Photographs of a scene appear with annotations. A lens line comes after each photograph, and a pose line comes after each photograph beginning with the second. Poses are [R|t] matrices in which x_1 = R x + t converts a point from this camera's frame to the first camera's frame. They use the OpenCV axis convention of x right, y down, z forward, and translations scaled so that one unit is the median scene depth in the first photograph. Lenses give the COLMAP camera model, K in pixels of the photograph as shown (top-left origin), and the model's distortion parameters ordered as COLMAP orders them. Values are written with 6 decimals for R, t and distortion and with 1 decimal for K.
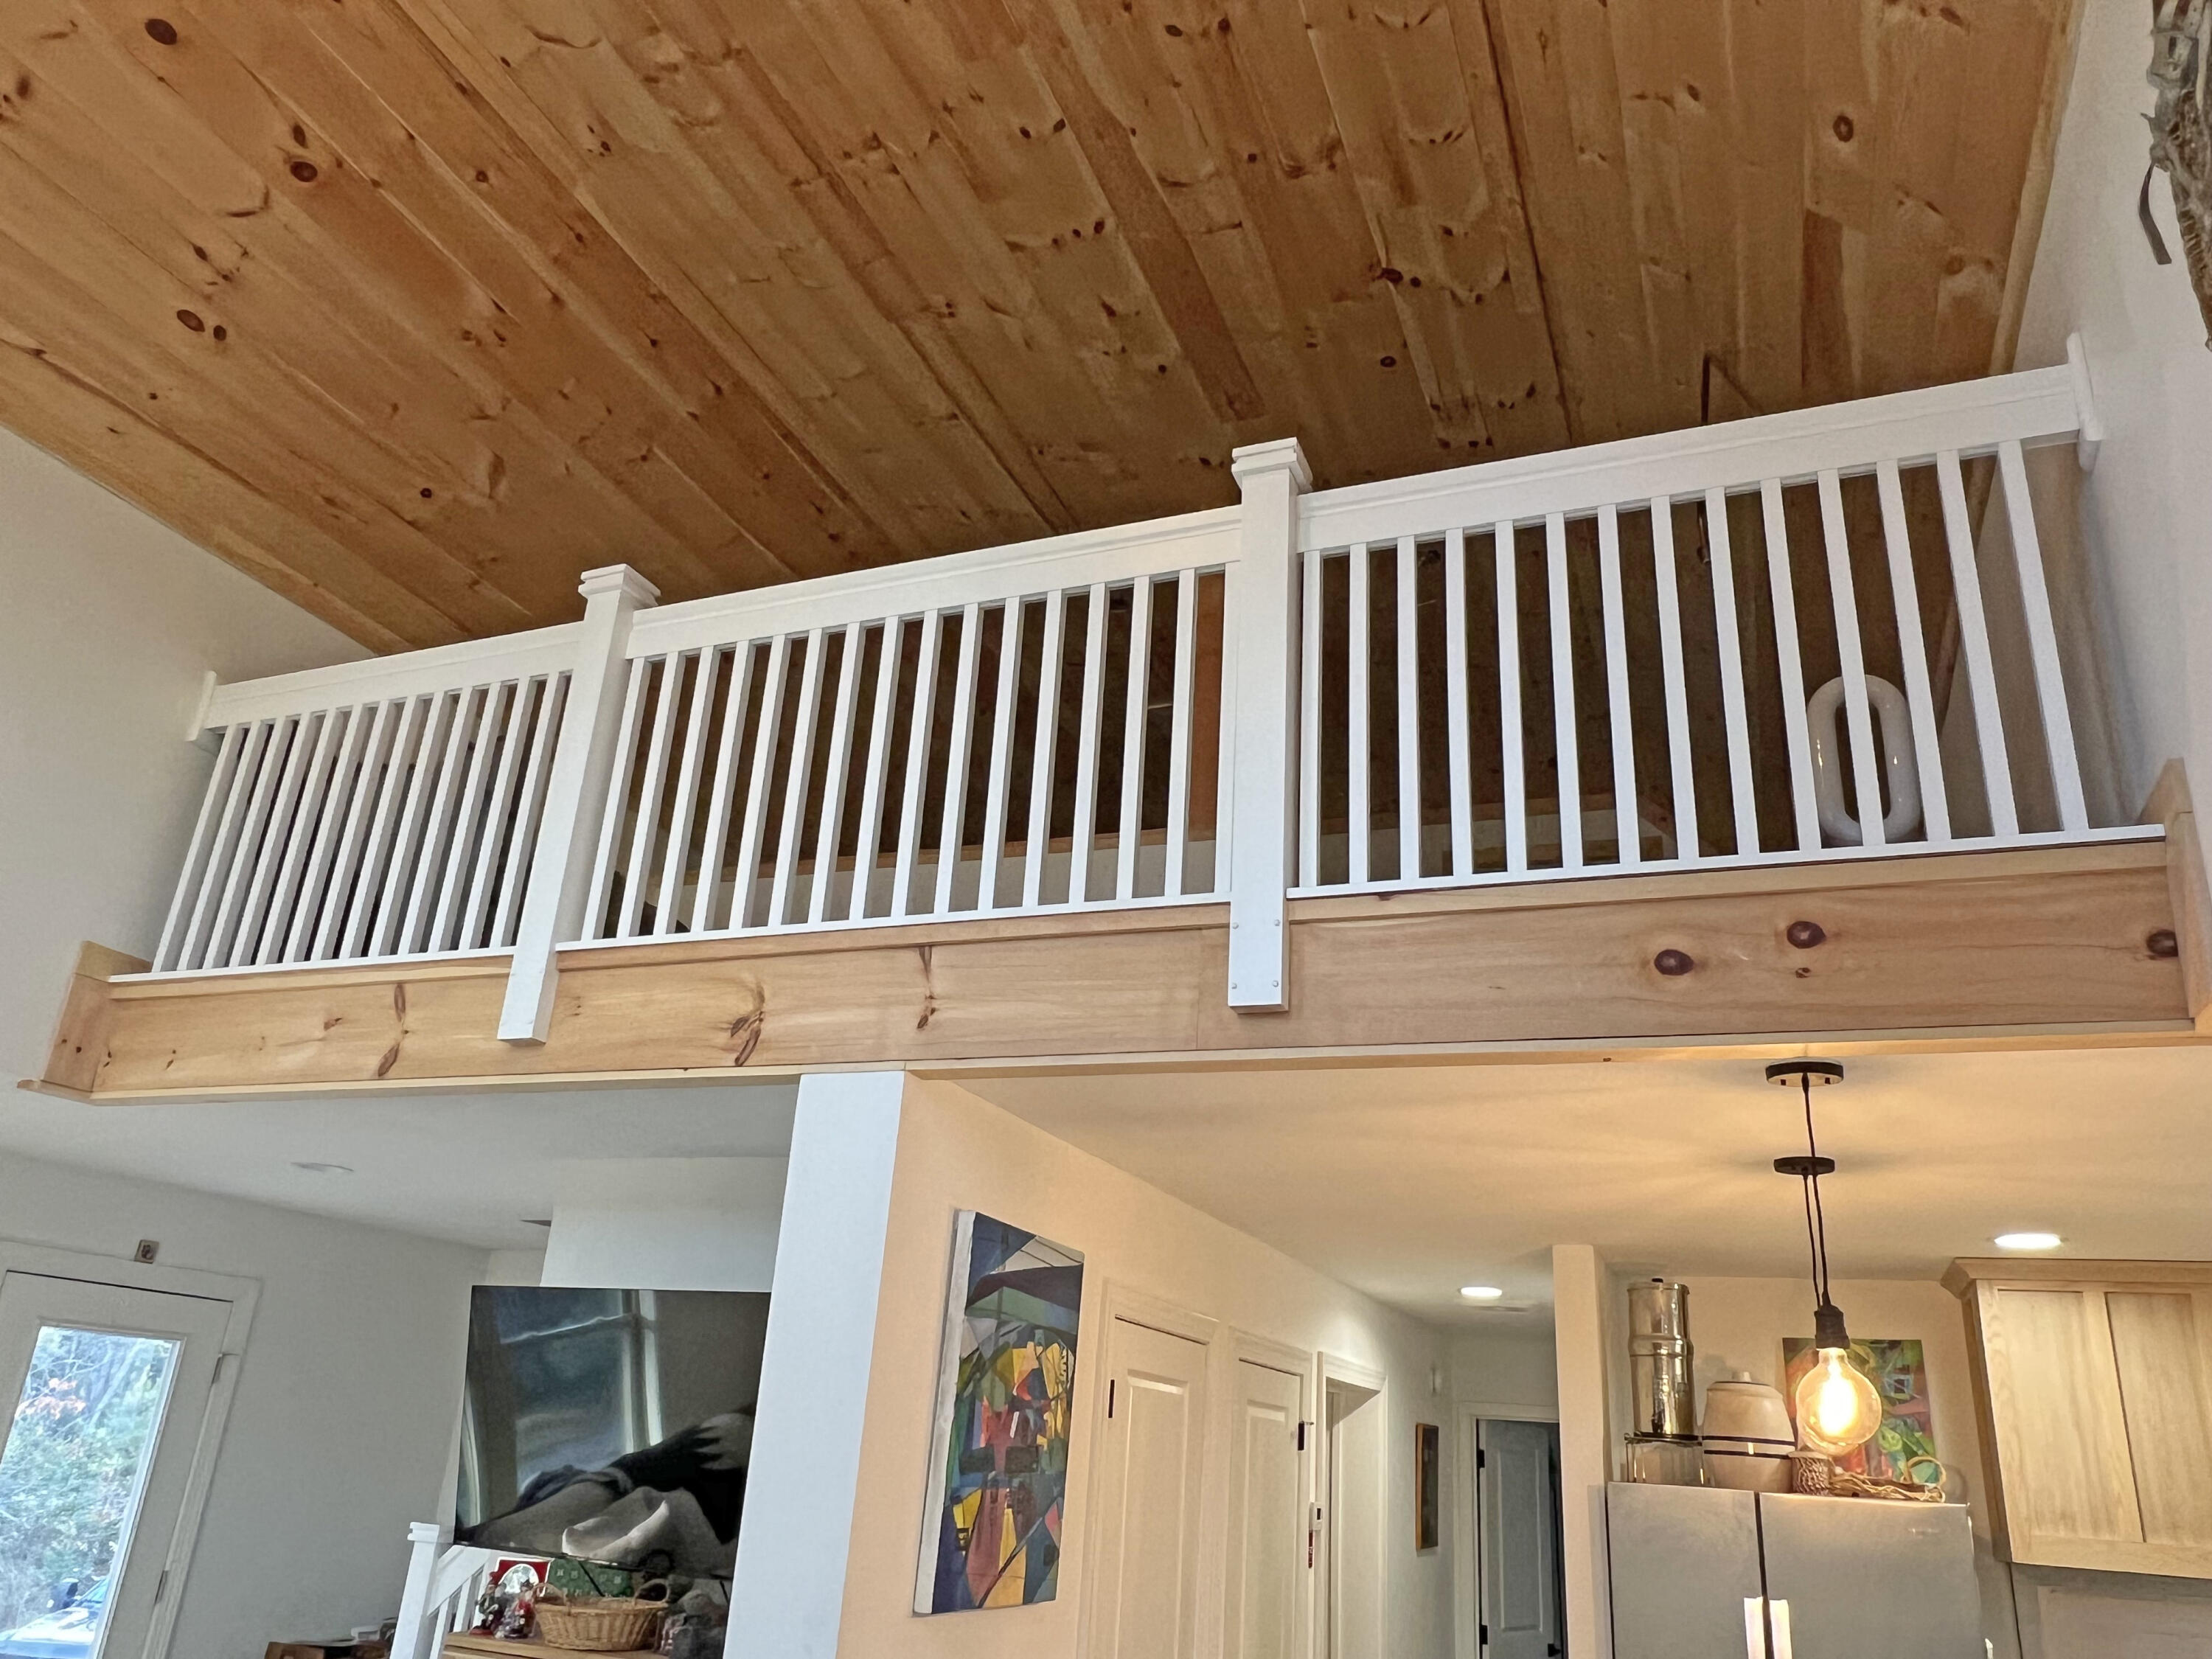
lens RADIAL K [[1567.6, 0, 1106.9], [0, 1567.6, 832.1], [0, 0, 1]] dist [0.003822, -0.005659]
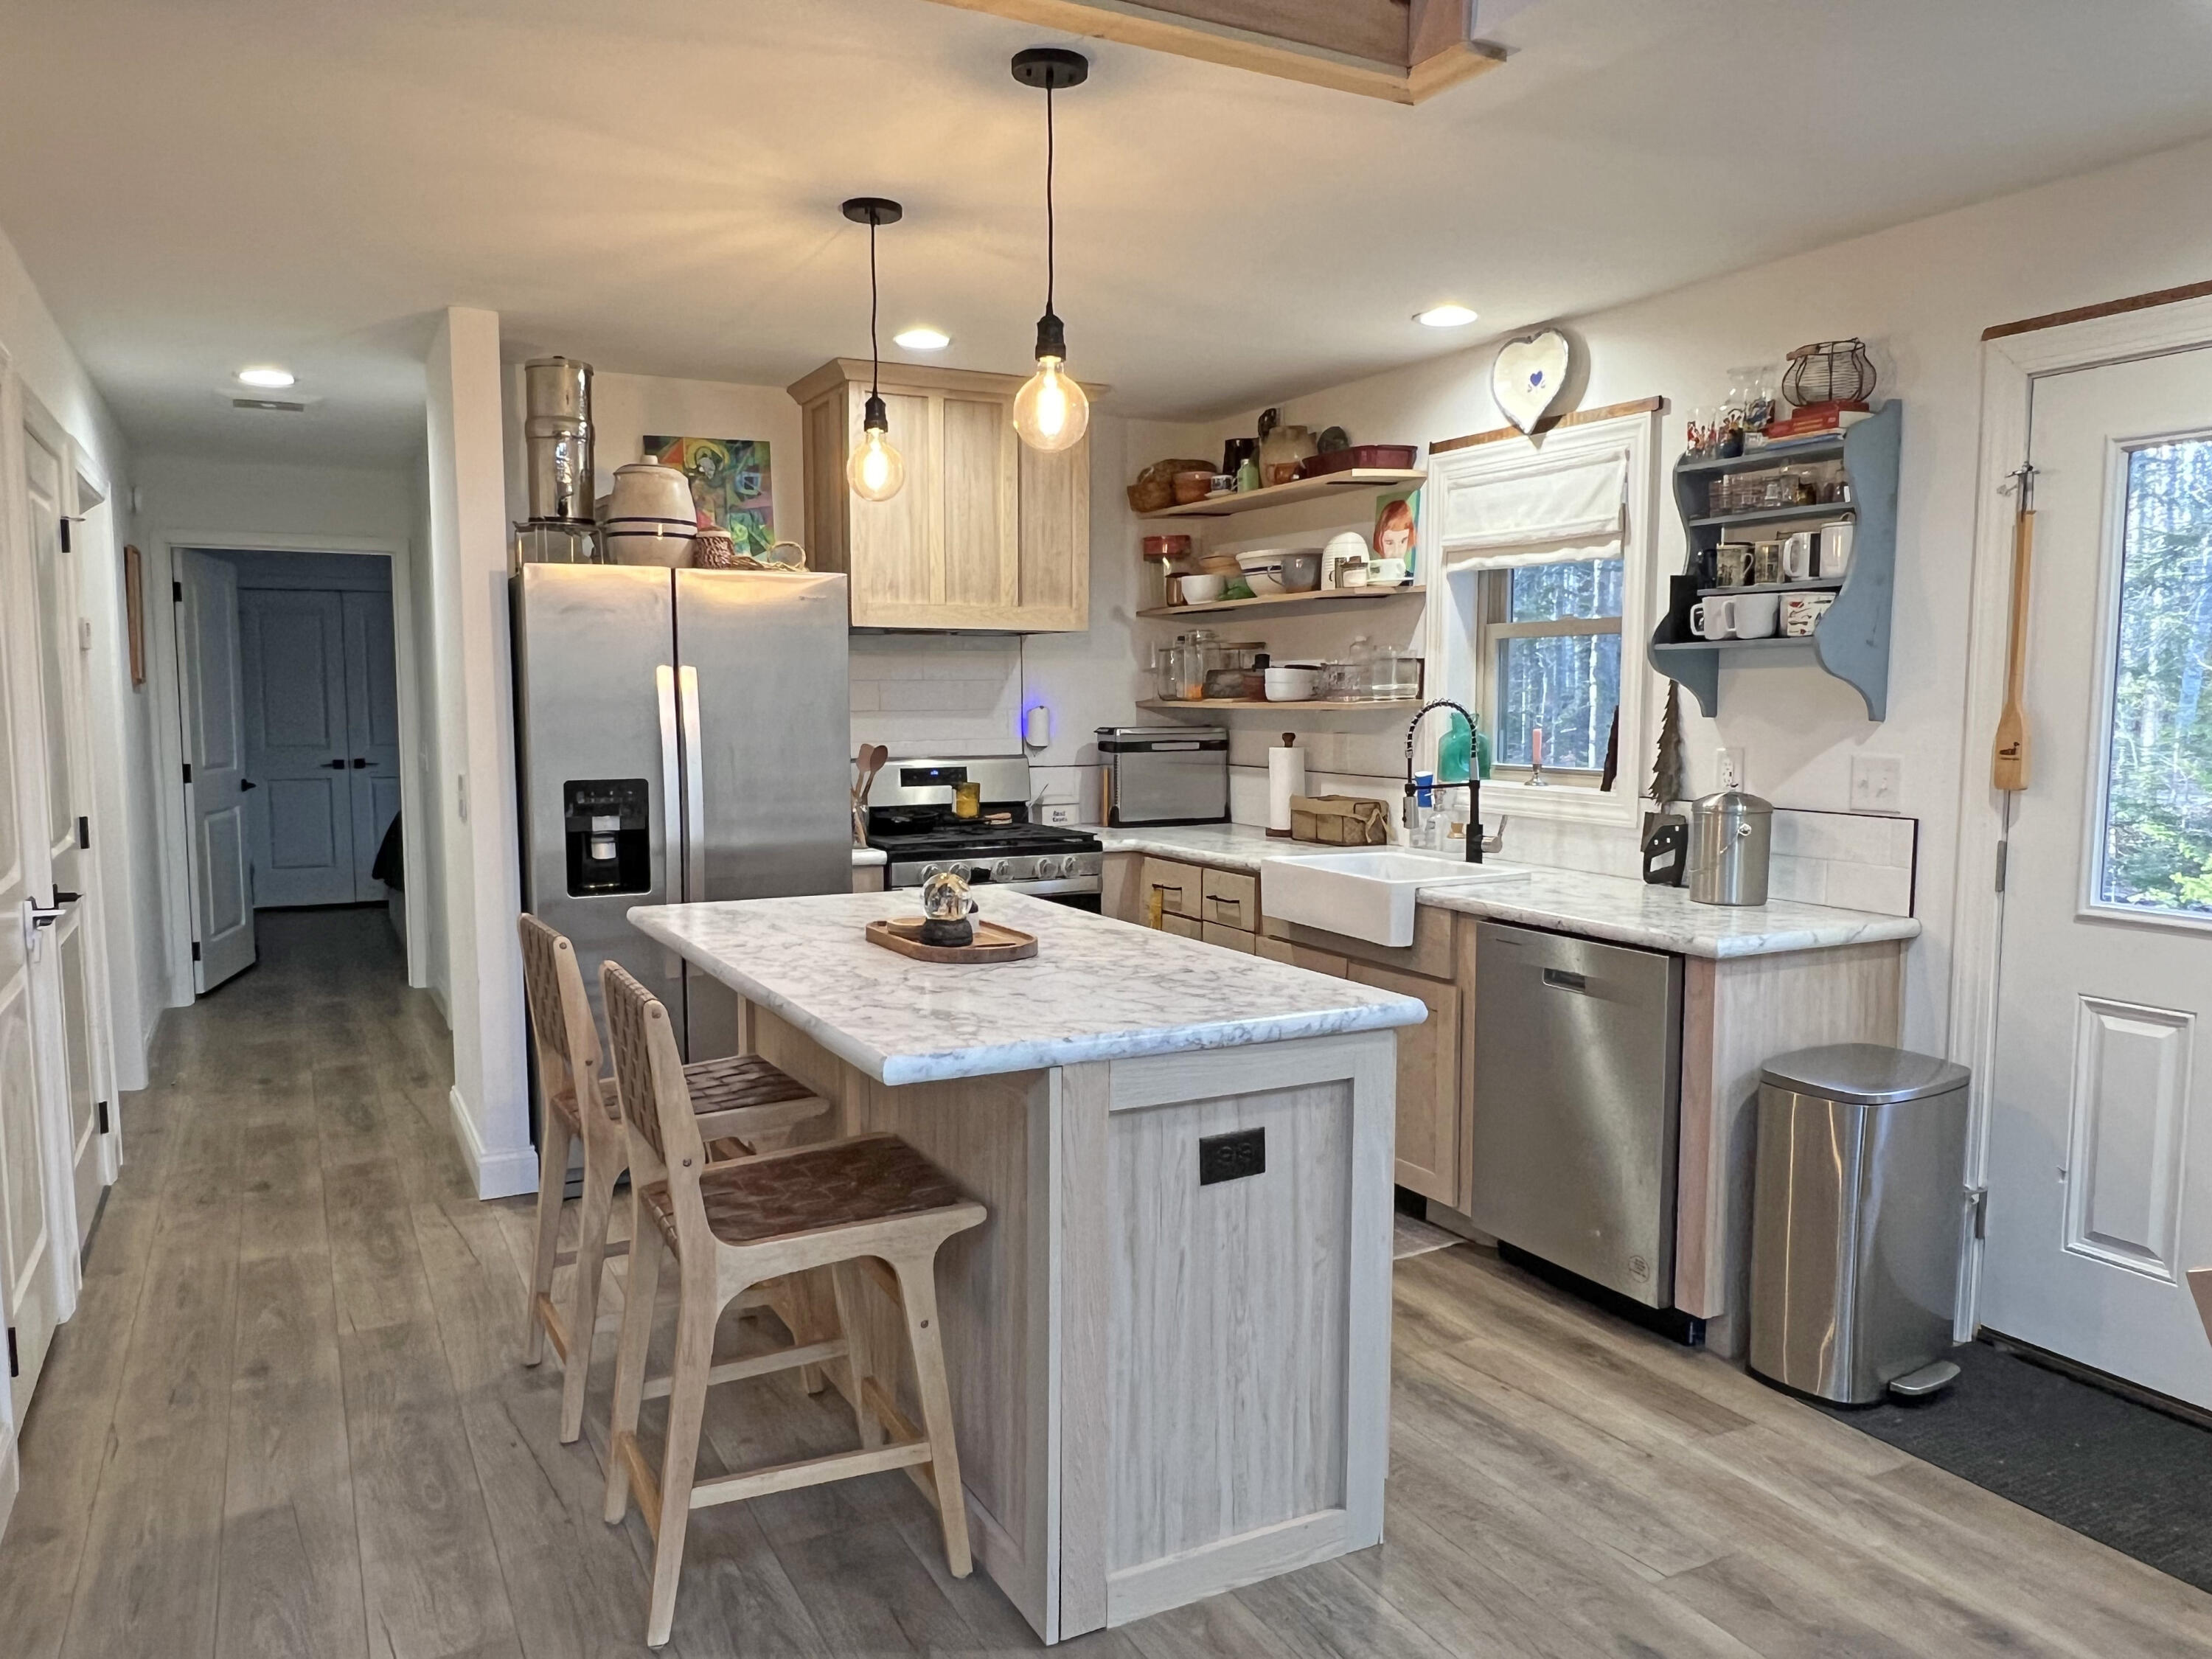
lens RADIAL K [[1567.6, 0, 1104.8], [0, 1567.6, 837.1], [0, 0, 1]] dist [0.003822, -0.005659]
pose [[0.647436, -0.141788, 0.748814, -0.176391], [-0.240347, 0.894416, 0.377165, 0.125994], [-0.723229, -0.424165, 0.544999, 0.175619]]
